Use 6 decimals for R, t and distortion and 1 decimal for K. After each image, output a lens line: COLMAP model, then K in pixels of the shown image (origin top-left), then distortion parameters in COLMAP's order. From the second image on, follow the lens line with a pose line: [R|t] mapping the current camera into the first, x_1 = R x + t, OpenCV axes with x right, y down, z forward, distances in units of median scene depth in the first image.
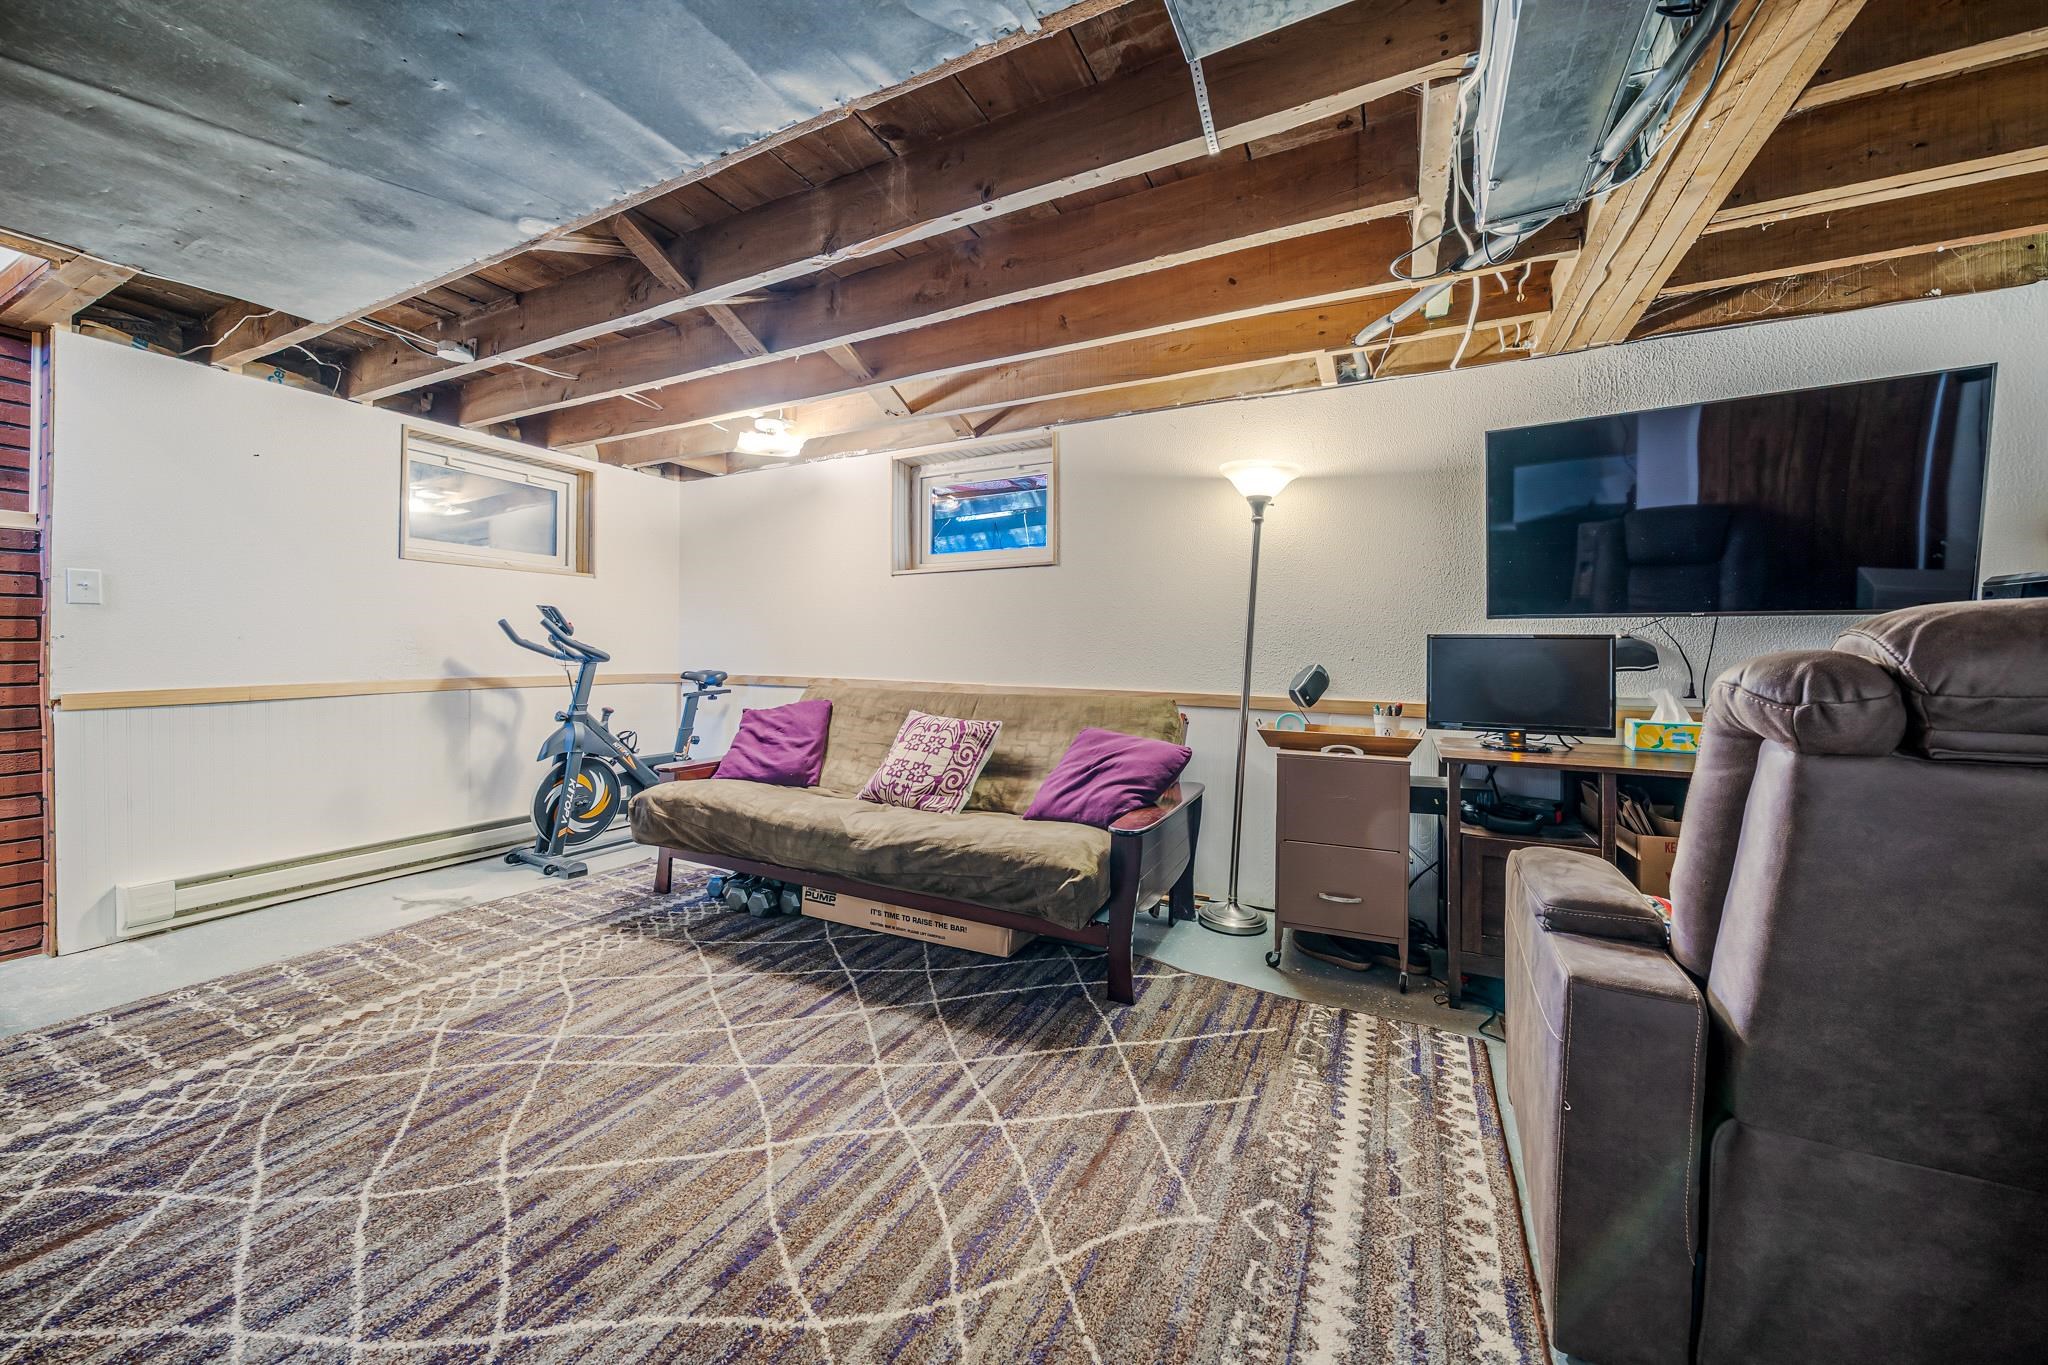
lens RADIAL K [[720.3, 0, 986.9], [0, 720.3, 655.0], [0, 0, 1]] dist [-0.004971, 0.000627]
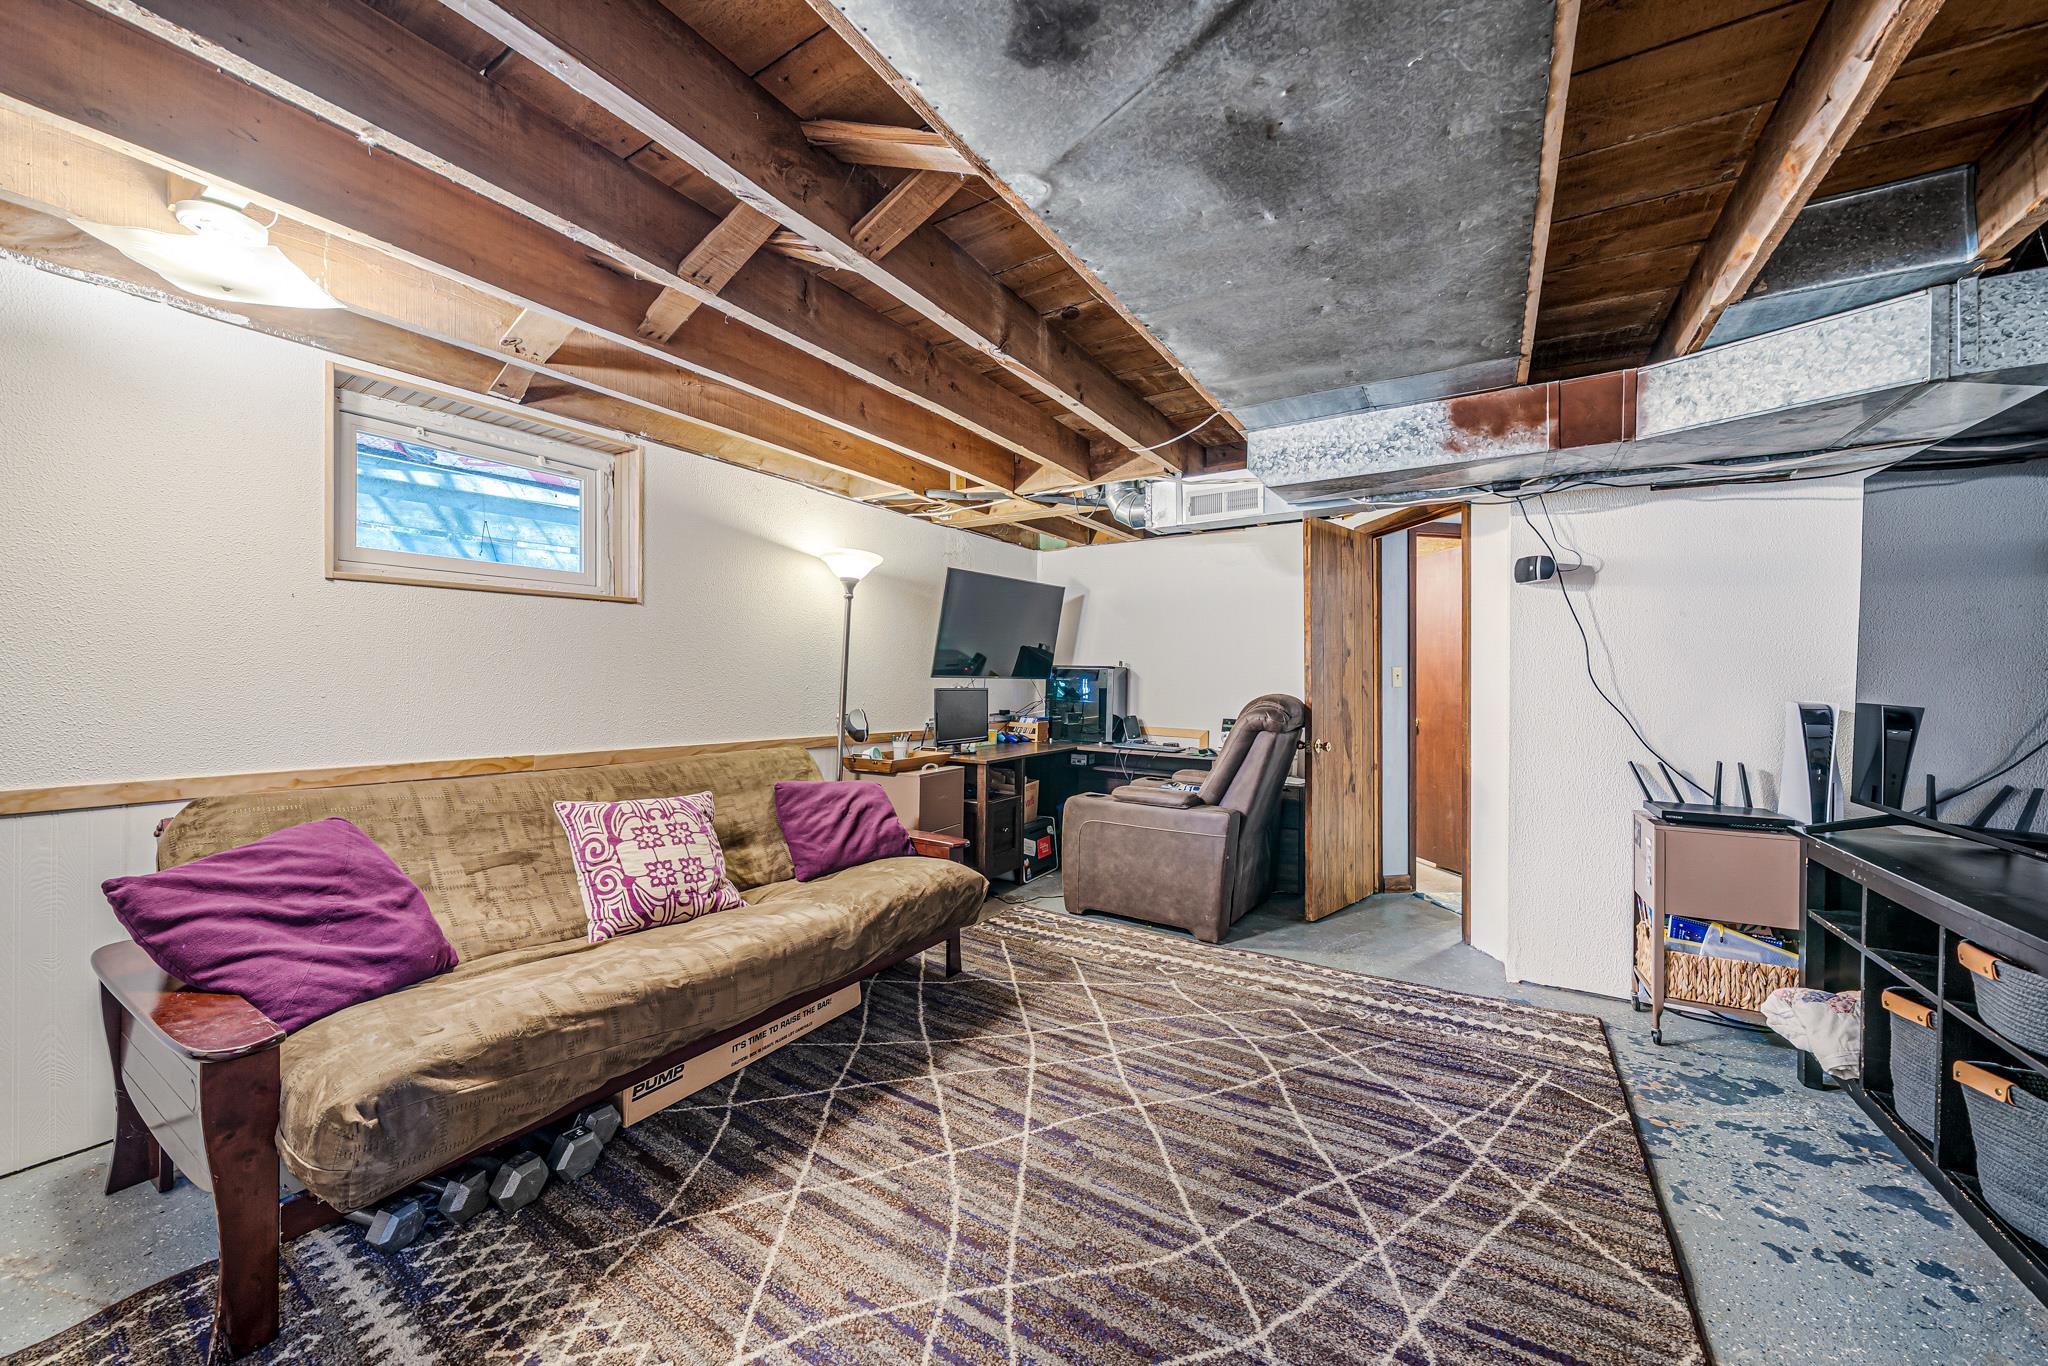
lens RADIAL K [[720.3, 0, 1021.4], [0, 720.3, 685.9], [0, 0, 1]] dist [-0.004971, 0.000627]
pose [[0.109238, -0.015679, 0.993892, -1.307006], [-0.002589, 0.999868, 0.016058, -0.081653], [-0.994012, -0.004328, 0.109183, 0.868048]]
